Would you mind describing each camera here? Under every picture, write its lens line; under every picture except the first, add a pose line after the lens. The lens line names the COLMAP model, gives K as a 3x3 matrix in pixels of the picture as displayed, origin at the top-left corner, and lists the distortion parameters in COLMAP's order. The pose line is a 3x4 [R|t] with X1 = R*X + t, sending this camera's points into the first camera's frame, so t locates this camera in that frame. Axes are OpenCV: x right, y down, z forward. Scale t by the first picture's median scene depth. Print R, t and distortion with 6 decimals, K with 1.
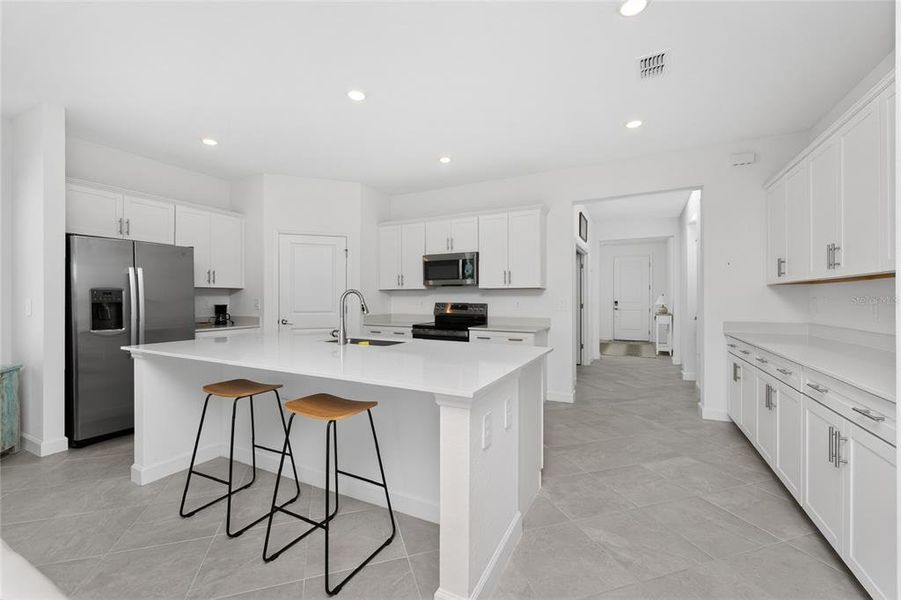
lens RADIAL K [[371.6, 0, 441.2], [0, 371.6, 297.4], [0, 0, 1]] dist [0.005648, 0.000036]
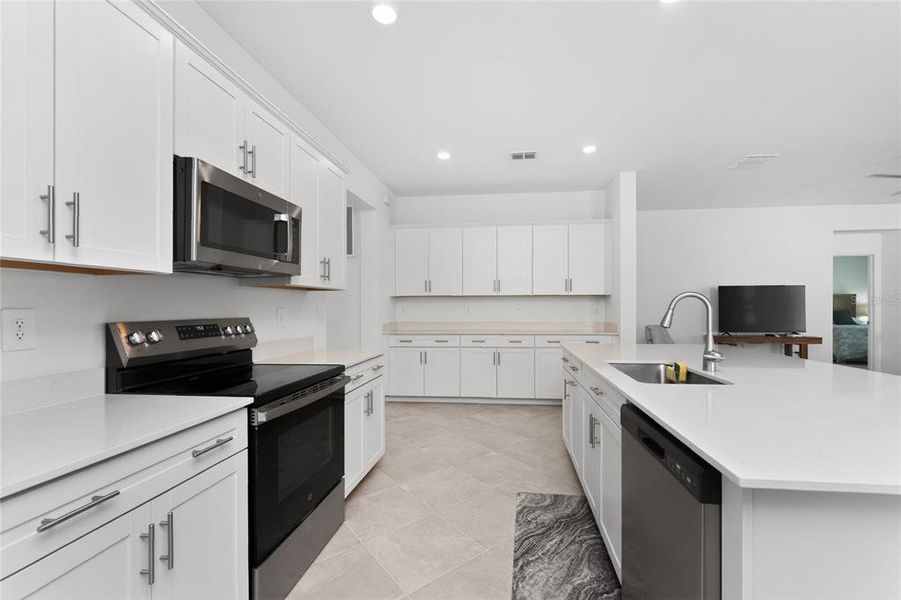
lens RADIAL K [[378.5, 0, 469.3], [0, 378.5, 310.9], [0, 0, 1]] dist [0.002066, -0.000200]
pose [[-0.372732, -0.013533, 0.927841, -0.421198], [0.001117, 0.999886, 0.015032, 0.001537], [-0.927939, 0.006639, -0.372674, 0.951109]]
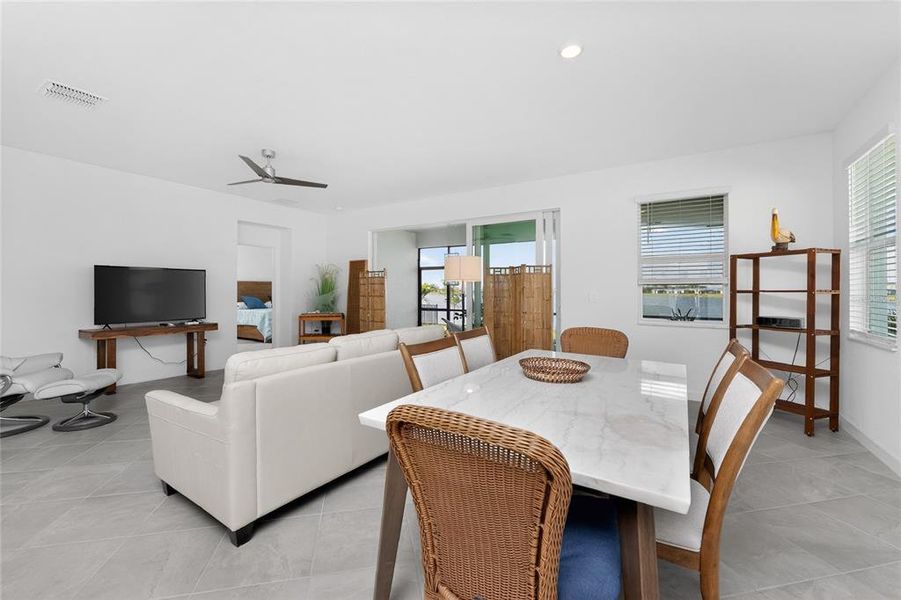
lens RADIAL K [[371.6, 0, 452.3], [0, 371.6, 290.5], [0, 0, 1]] dist [0.005648, 0.000036]
pose [[-0.996506, -0.003404, 0.083456, -0.561822], [-0.003768, 0.999984, -0.004197, 0.003104], [-0.083441, -0.004496, -0.996503, 0.589493]]
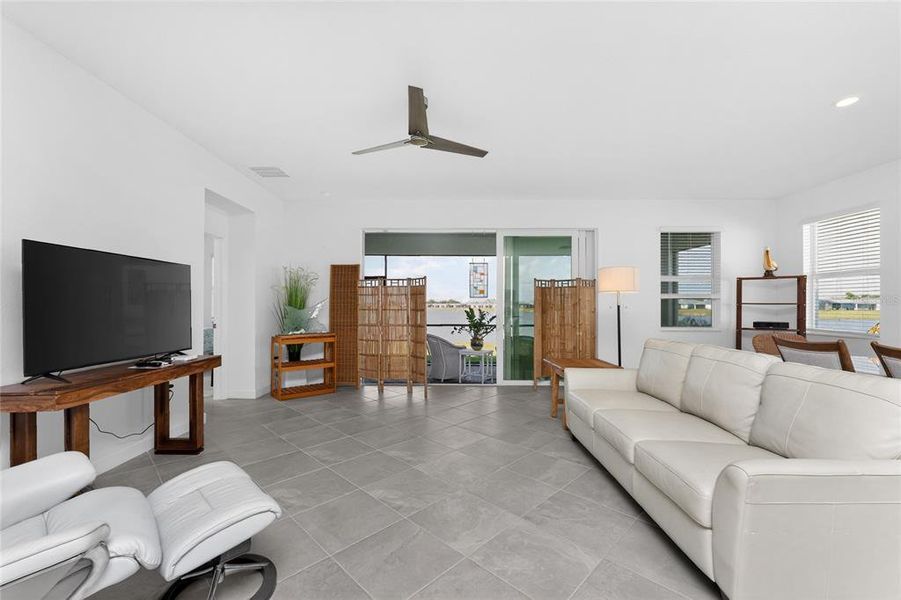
lens RADIAL K [[371.6, 0, 442.3], [0, 371.6, 304.1], [0, 0, 1]] dist [0.005648, 0.000036]
pose [[-0.886315, -0.006224, -0.463041, 0.191747], [-0.002187, 0.999955, -0.009255, 0.012324], [0.463078, -0.007191, -0.886288, 0.316408]]
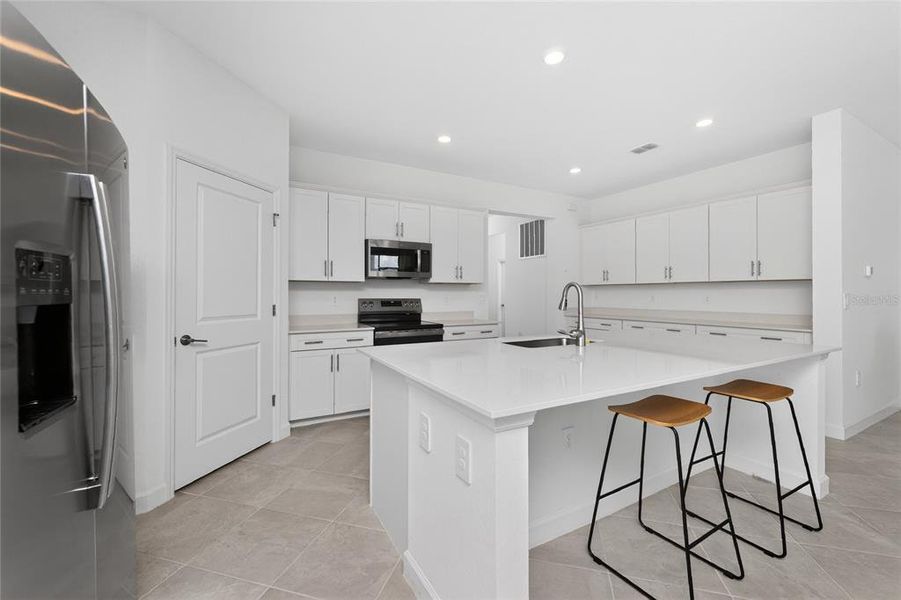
lens RADIAL K [[371.6, 0, 451.6], [0, 371.6, 297.8], [0, 0, 1]] dist [0.005648, 0.000036]
pose [[0.545653, -0.009769, 0.837954, -0.643043], [0.000216, 0.999934, 0.011516, 0.003643], [-0.838011, -0.006103, 0.545619, 0.435103]]
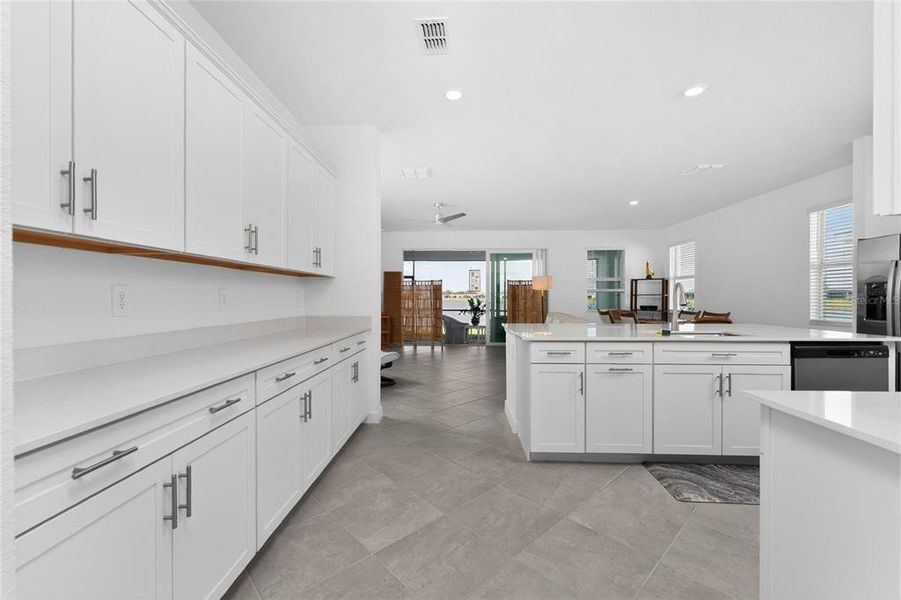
lens RADIAL K [[371.6, 0, 449.8], [0, 371.6, 299.2], [0, 0, 1]] dist [0.005648, 0.000036]
pose [[-0.897388, 0.001762, -0.441238, 0.498760], [0.000483, 0.999995, 0.003011, 0.014251], [0.441241, 0.002489, -0.897385, 0.979072]]
